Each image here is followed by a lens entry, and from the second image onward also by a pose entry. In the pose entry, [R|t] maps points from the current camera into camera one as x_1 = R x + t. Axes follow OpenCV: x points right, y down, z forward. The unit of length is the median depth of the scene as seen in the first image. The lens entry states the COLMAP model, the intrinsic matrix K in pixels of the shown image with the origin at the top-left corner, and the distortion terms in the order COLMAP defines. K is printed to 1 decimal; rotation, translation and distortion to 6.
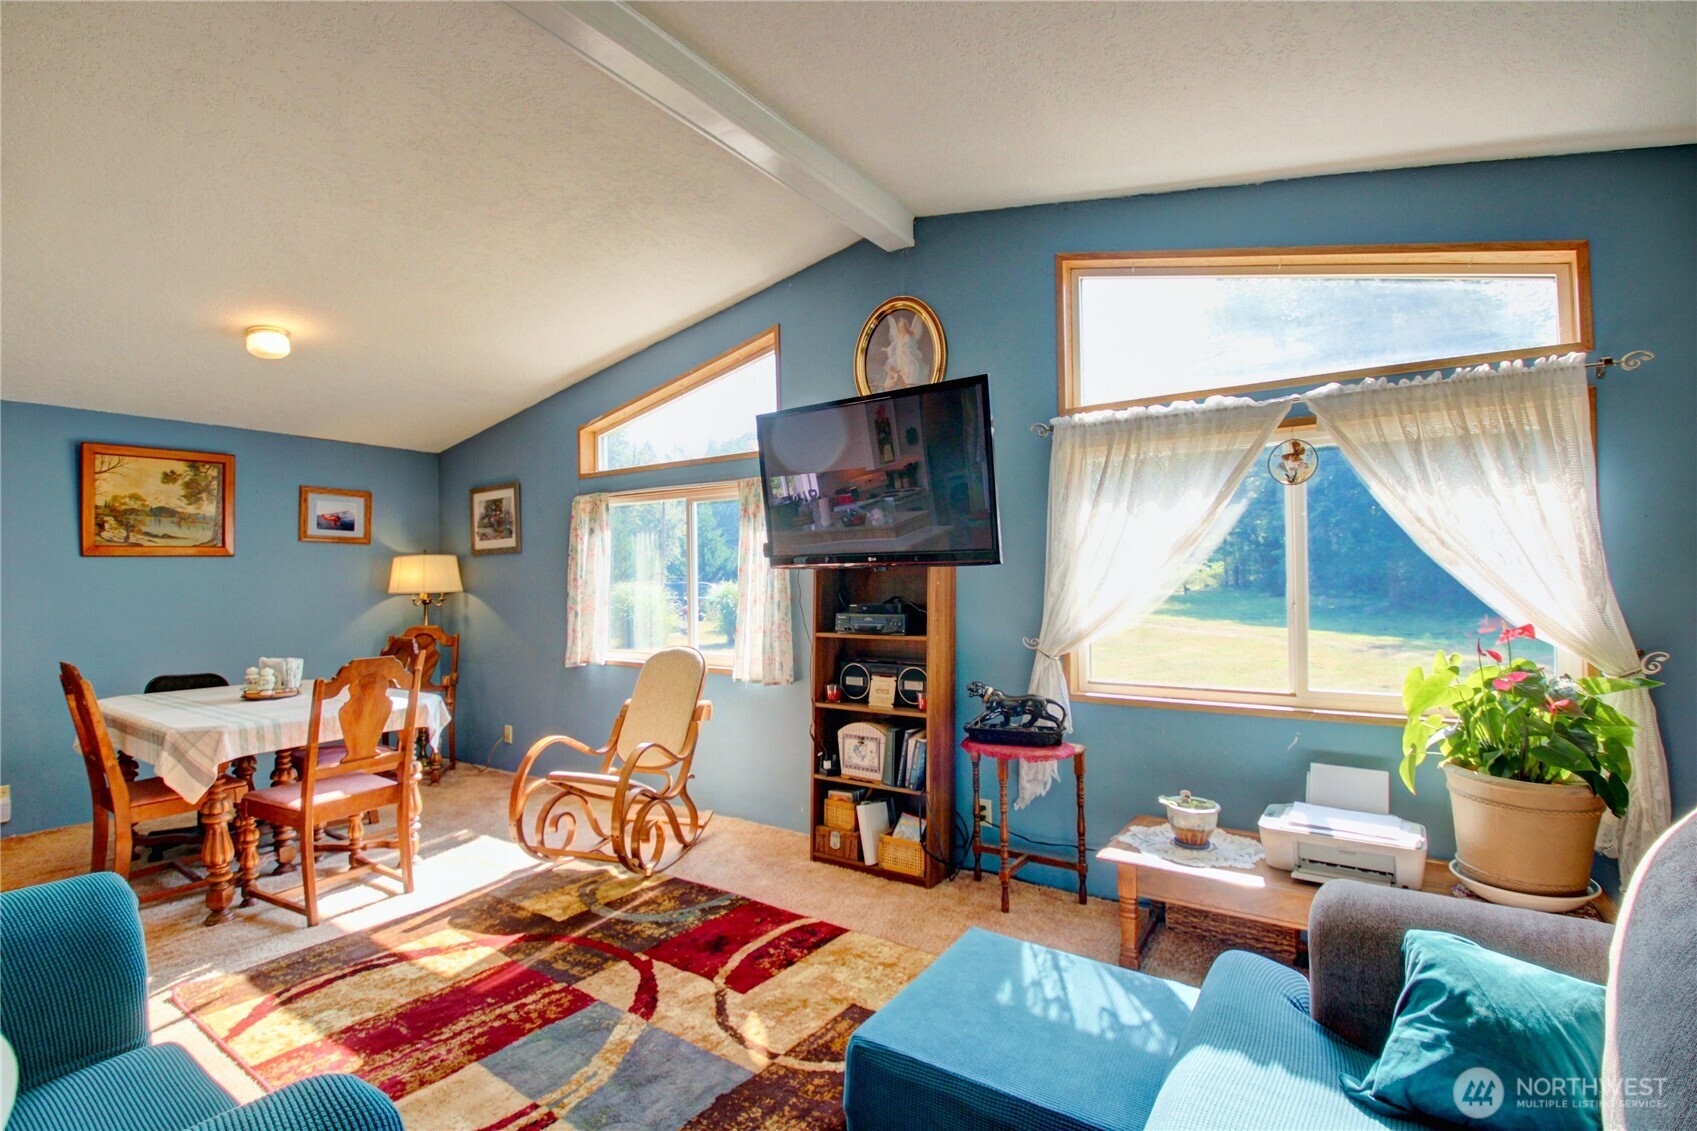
lens RADIAL K [[787.6, 0, 827.5], [0, 787.6, 570.8], [0, 0, 1]] dist [0.002632, -0.015938]
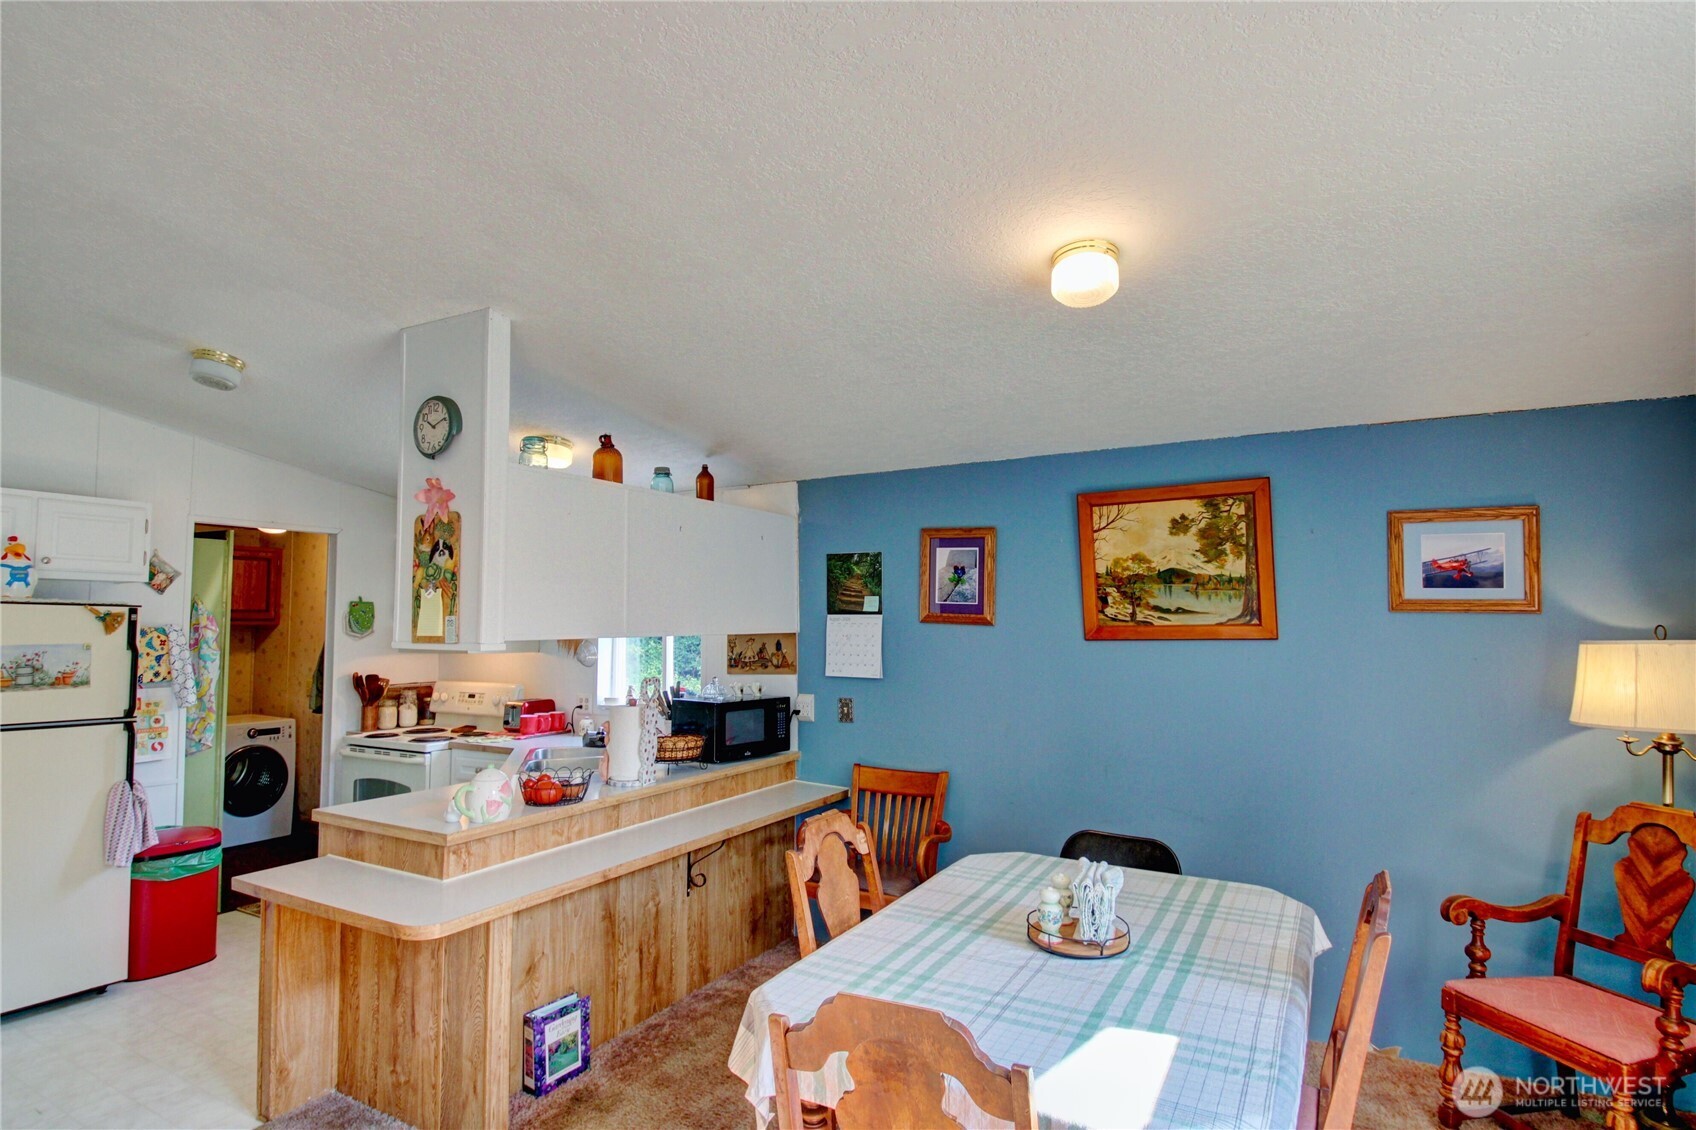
lens RADIAL K [[872.7, 0, 834.9], [0, 872.7, 569.9], [0, 0, 1]] dist [-0.000536, -0.016214]
pose [[0.091865, -0.044908, -0.994758, -0.108835], [0.010192, 0.998973, -0.044157, -0.049057], [0.995719, -0.006082, 0.092228, 0.622532]]
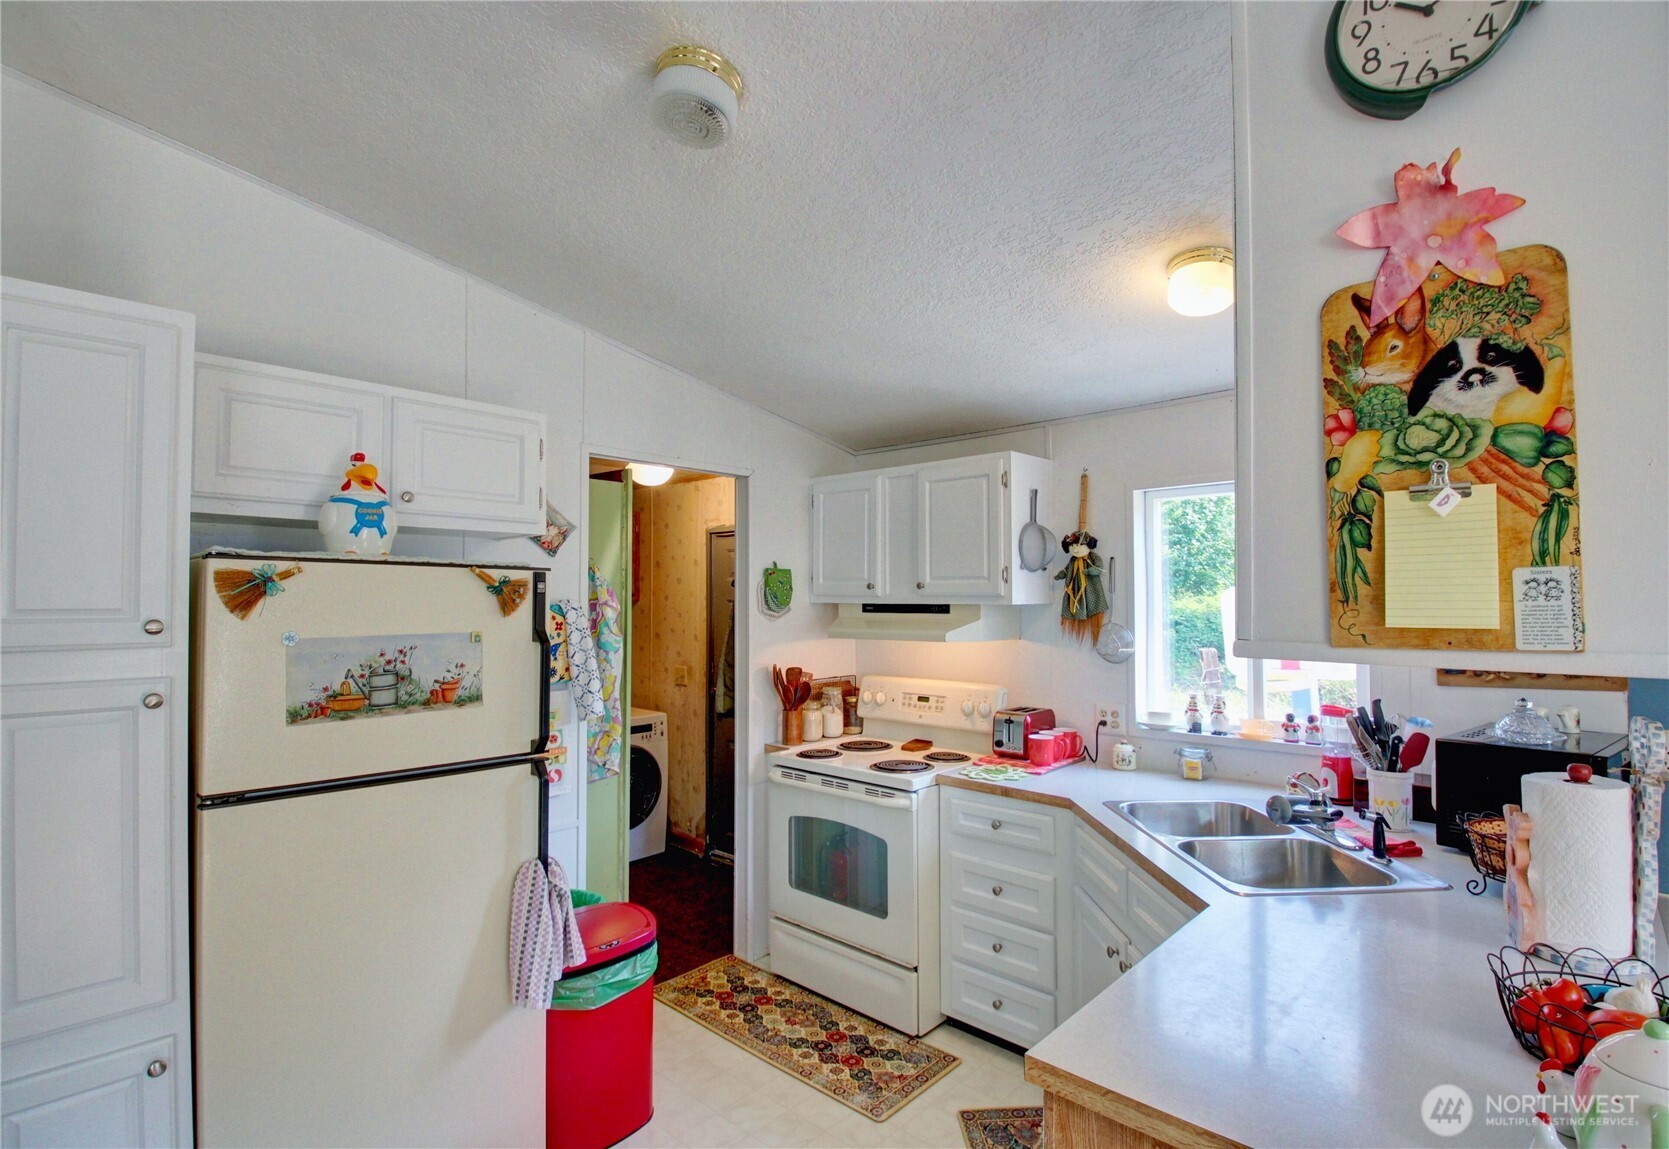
lens RADIAL K [[798.5, 0, 853.6], [0, 798.5, 580.3], [0, 0, 1]] dist [0.004152, -0.004942]
pose [[-0.124942, -0.008626, -0.992127, -0.549013], [0.014203, 0.999844, -0.010482, -0.044095], [0.992062, -0.015400, -0.124800, 0.277840]]
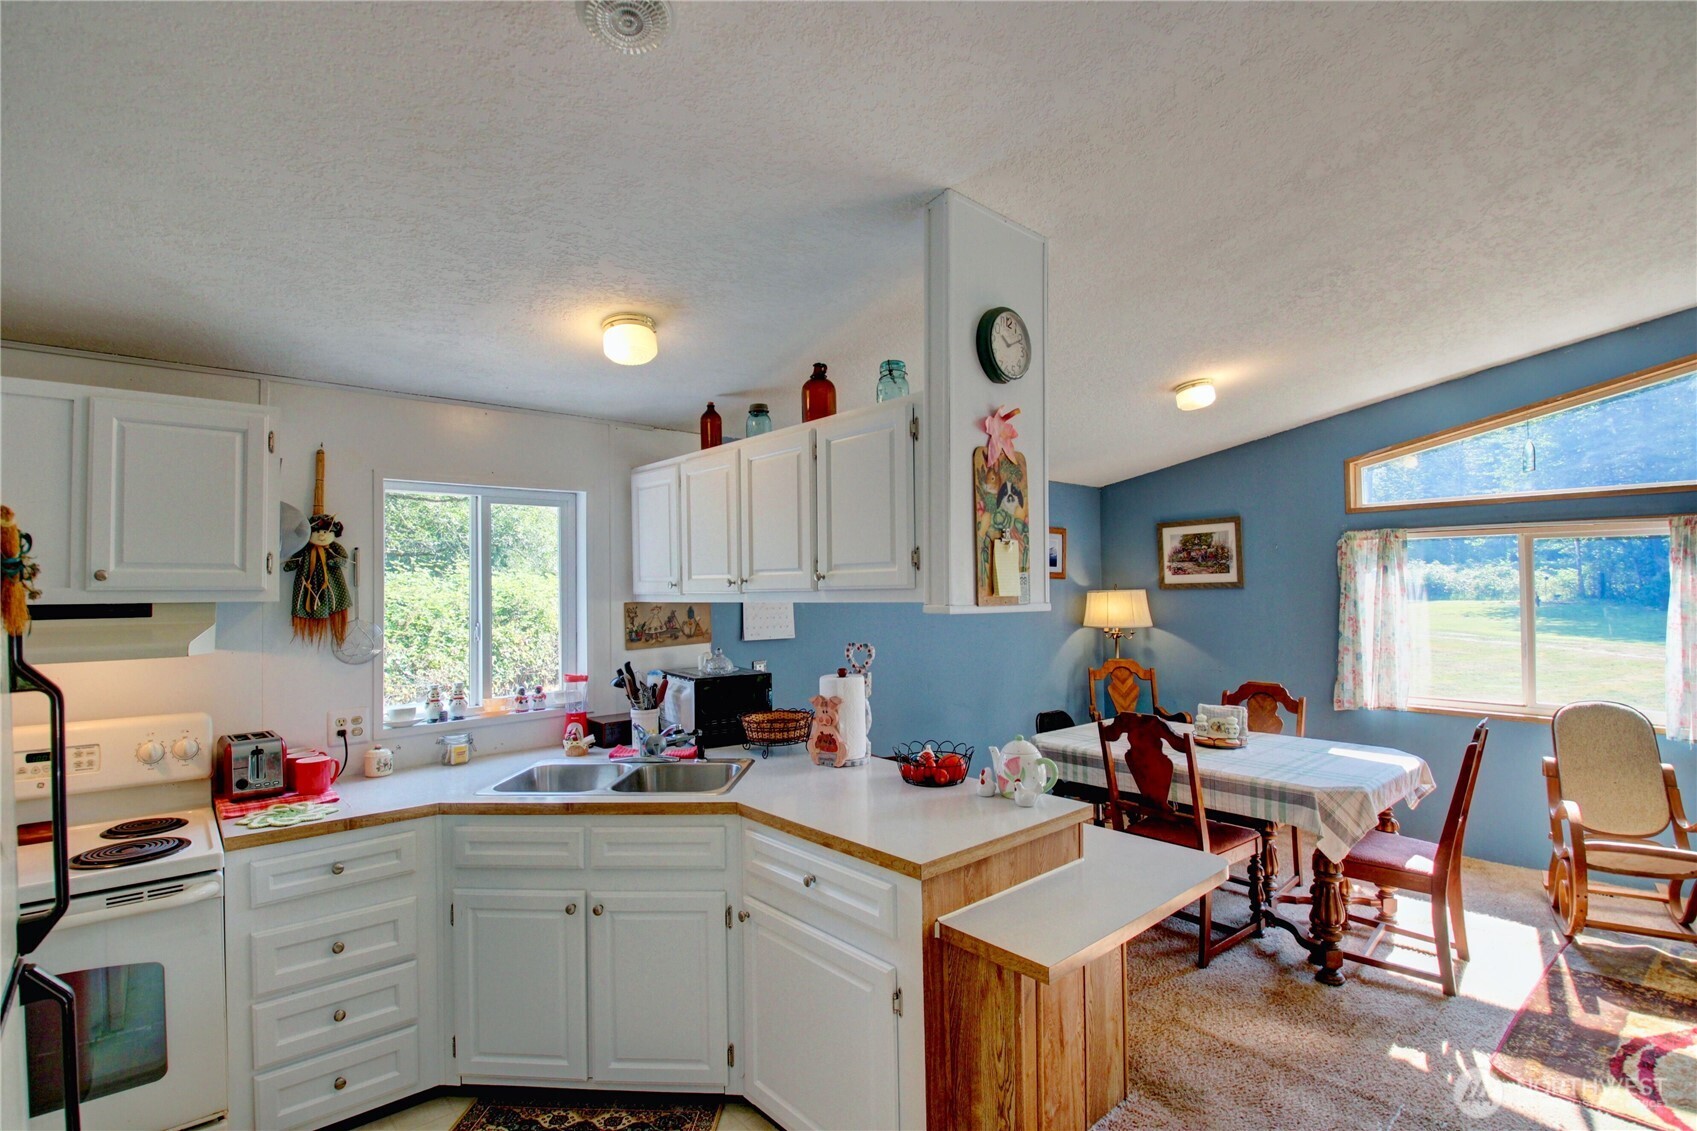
lens RADIAL K [[787.6, 0, 843.8], [0, 787.6, 570.1], [0, 0, 1]] dist [0.002632, -0.015938]
pose [[0.969922, -0.004008, -0.243381, -0.735924], [0.002027, 0.999963, -0.008387, -0.044535], [0.243406, 0.007641, 0.969894, -0.083965]]
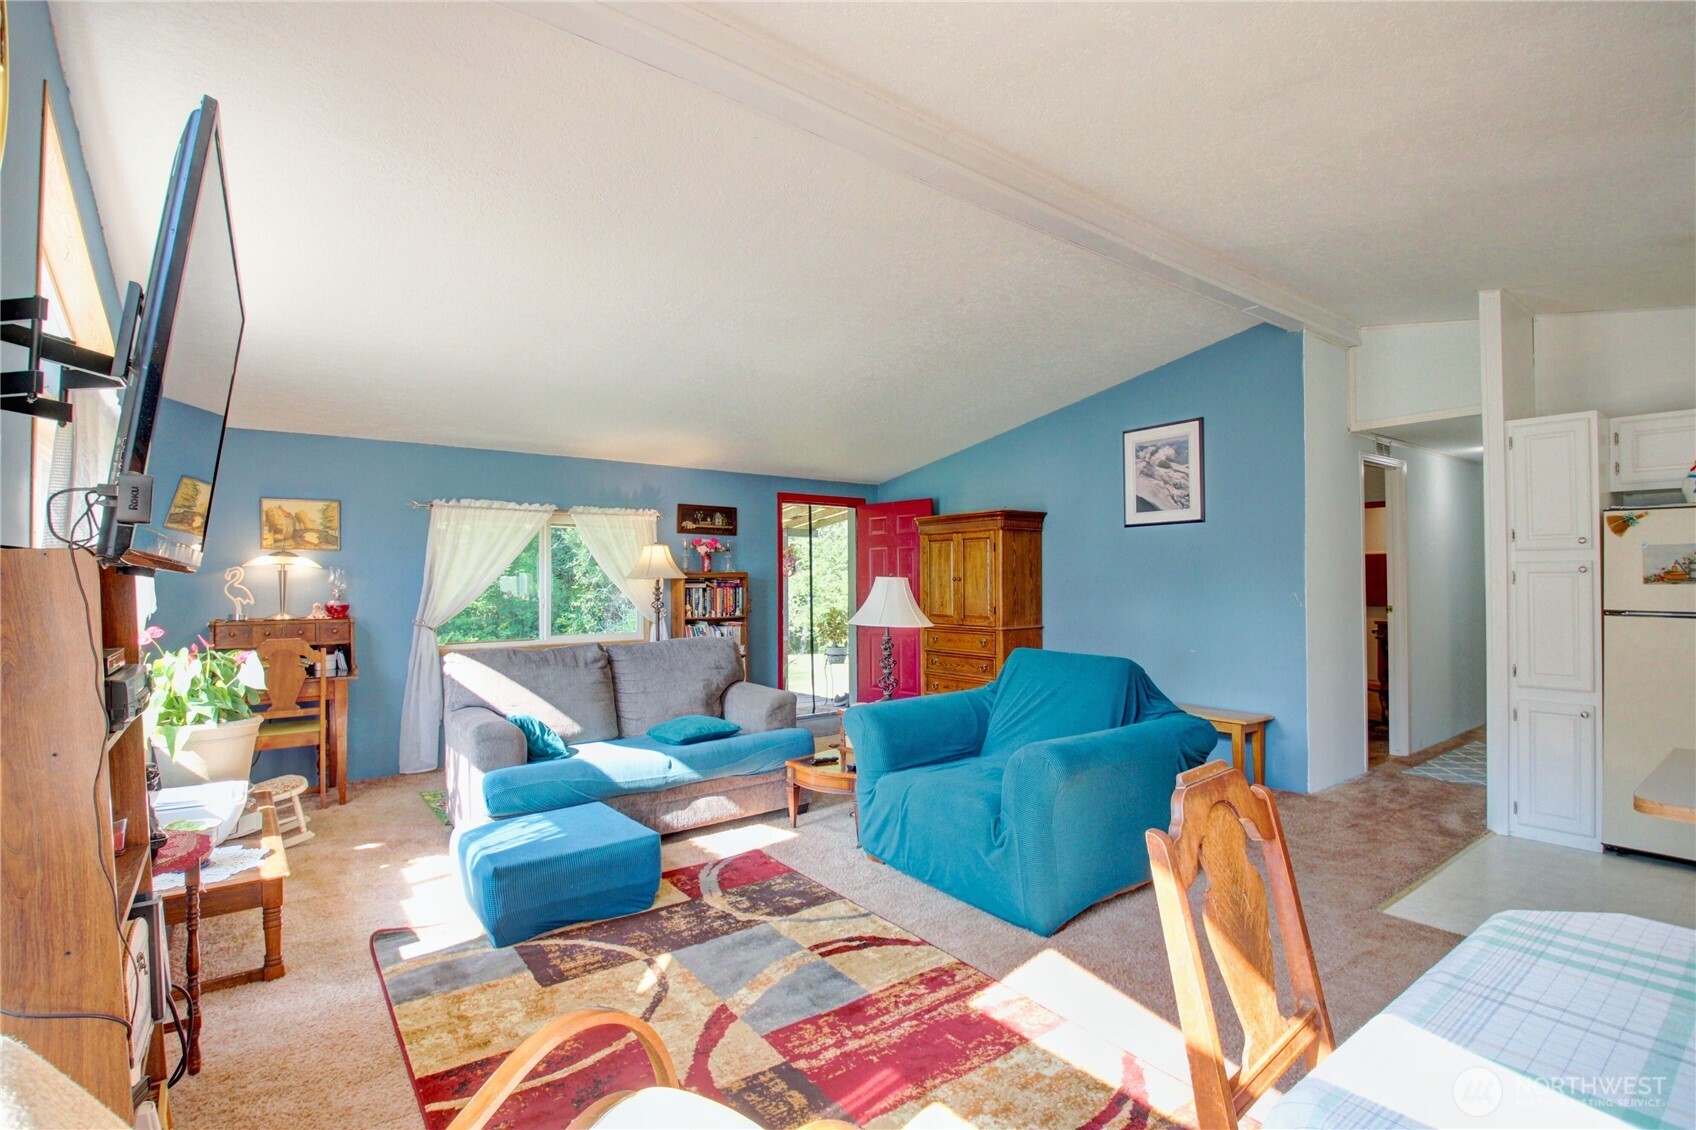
lens RADIAL K [[787.1, 0, 838.1], [0, 787.1, 560.0], [0, 0, 1]] dist [0.002632, -0.015938]
pose [[-0.951267, 0.027300, 0.307156, -0.347877], [0.014900, 0.998979, -0.042643, 0.010820], [-0.308007, -0.035988, -0.950703, 0.961802]]
